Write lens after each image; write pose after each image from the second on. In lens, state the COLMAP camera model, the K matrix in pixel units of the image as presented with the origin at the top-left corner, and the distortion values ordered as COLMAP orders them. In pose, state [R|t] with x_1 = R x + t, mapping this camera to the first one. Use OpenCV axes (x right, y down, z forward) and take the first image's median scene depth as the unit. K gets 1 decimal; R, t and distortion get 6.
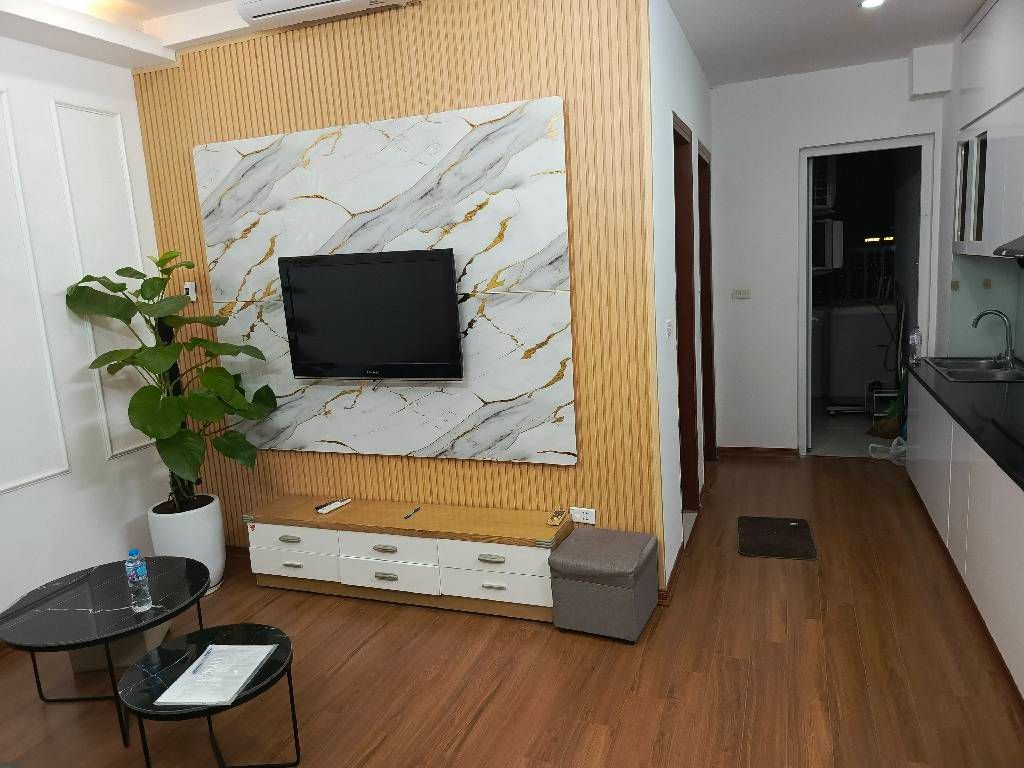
lens RADIAL K [[717.7, 0, 512.0], [0, 717.7, 384.0], [0, 0, 1]] dist [0.041822, -0.056757]
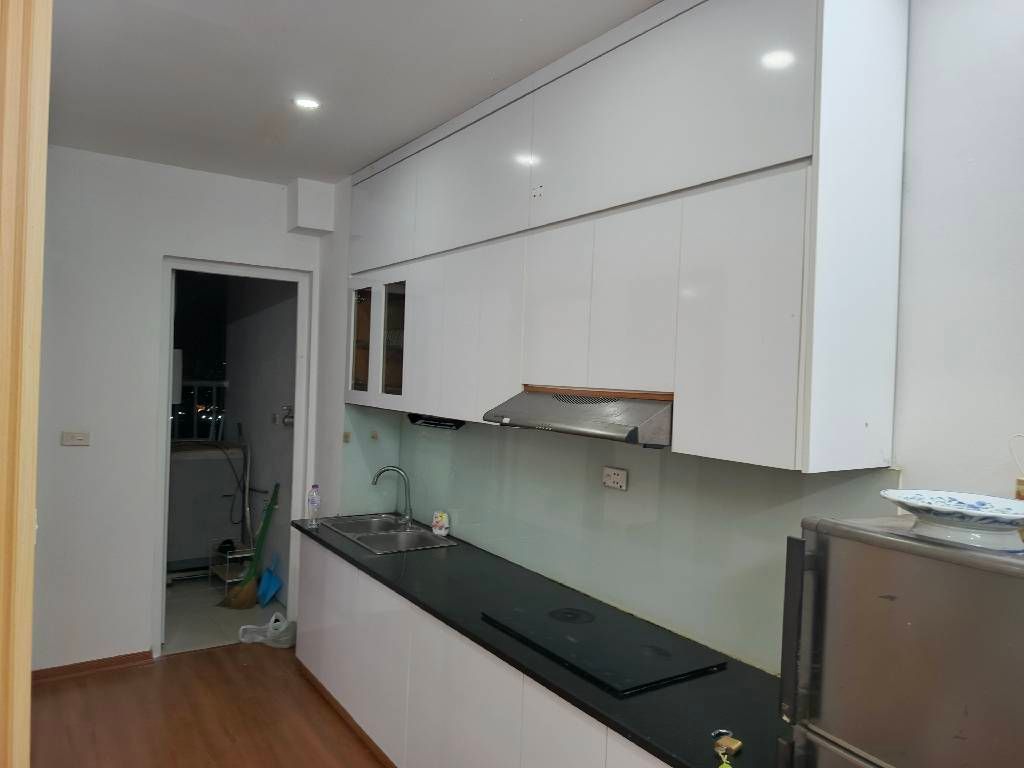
lens RADIAL K [[717.7, 0, 512.0], [0, 717.7, 384.0], [0, 0, 1]] dist [0.041822, -0.056757]
pose [[0.581954, 0.079397, 0.809337, -0.003509], [0.061227, 0.988120, -0.140962, -0.029970], [-0.810914, 0.131586, 0.570179, 0.145899]]
